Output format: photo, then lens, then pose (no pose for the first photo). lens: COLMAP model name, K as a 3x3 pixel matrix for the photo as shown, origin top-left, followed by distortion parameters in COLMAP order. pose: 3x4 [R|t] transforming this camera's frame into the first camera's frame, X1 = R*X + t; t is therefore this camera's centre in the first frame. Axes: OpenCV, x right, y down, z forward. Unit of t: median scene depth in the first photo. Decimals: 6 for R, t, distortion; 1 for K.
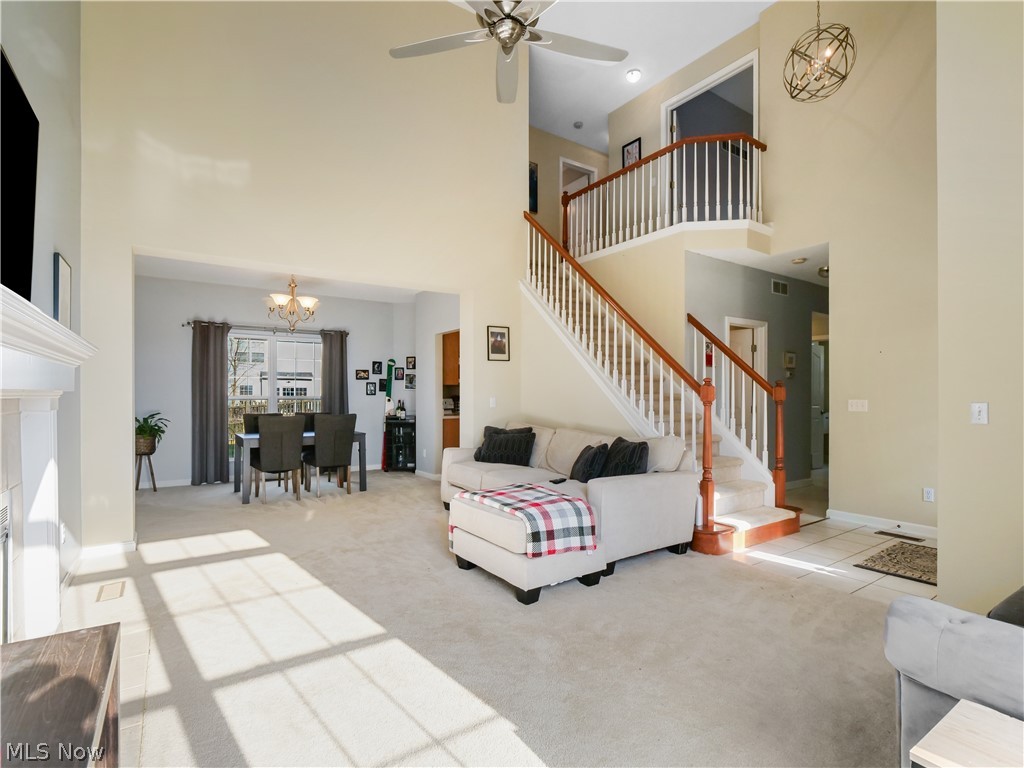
lens RADIAL K [[503.9, 0, 513.8], [0, 503.9, 391.8], [0, 0, 1]] dist [-0.003731, -0.000296]
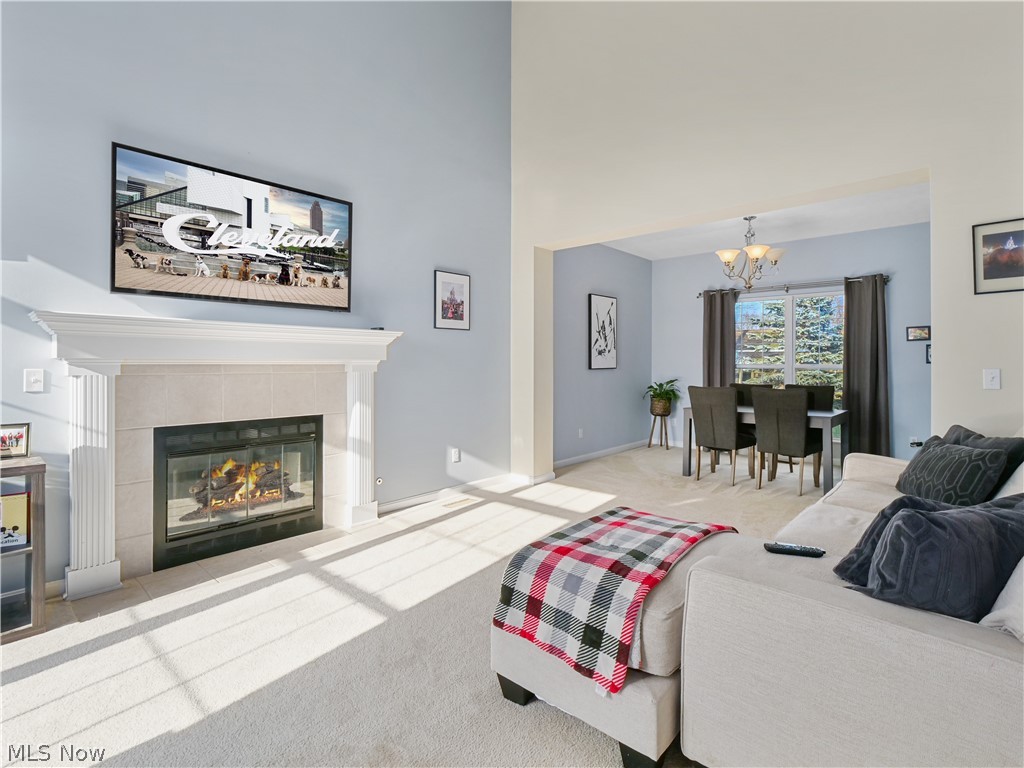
lens RADIAL K [[505.5, 0, 512.5], [0, 505.5, 358.3], [0, 0, 1]] dist [-0.001511, -0.000037]
pose [[0.233494, -0.008769, -0.972319, 0.313157], [0.006020, 0.999953, -0.007572, 0.001965], [0.972340, -0.004086, 0.233535, 0.417054]]
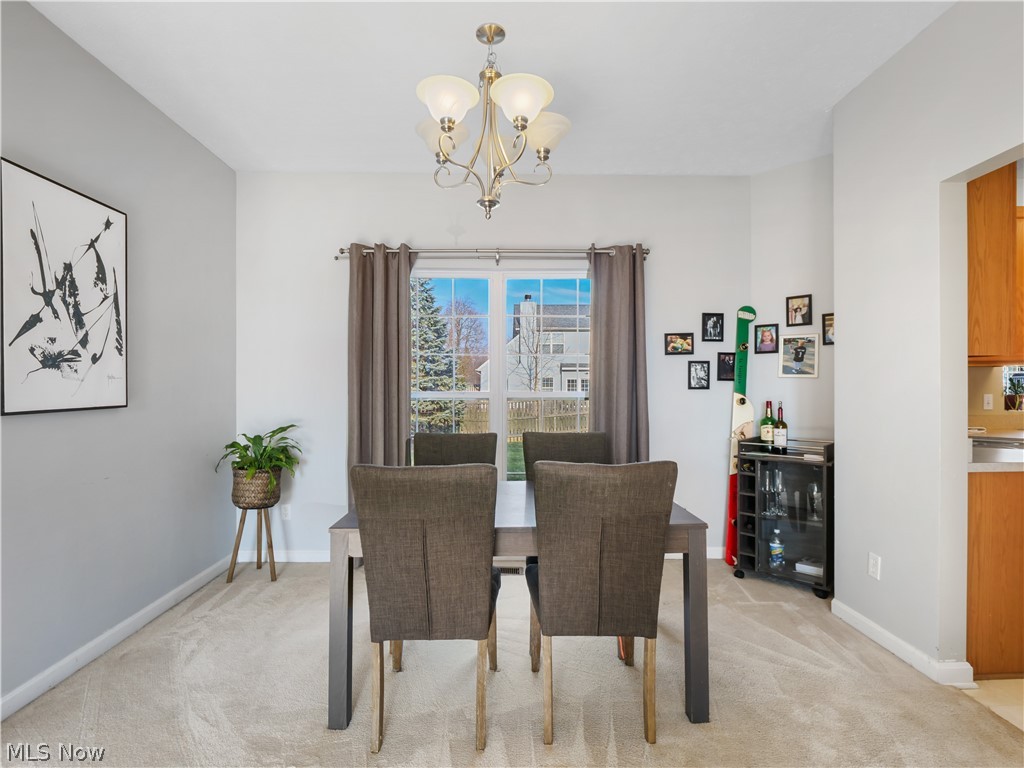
lens RADIAL K [[503.9, 0, 513.8], [0, 503.9, 391.8], [0, 0, 1]] dist [-0.003731, -0.000296]
pose [[0.837409, 0.002228, -0.546573, -0.241359], [0.007042, 0.999865, 0.014866, 0.001103], [0.546532, -0.016298, 0.837280, 0.735460]]
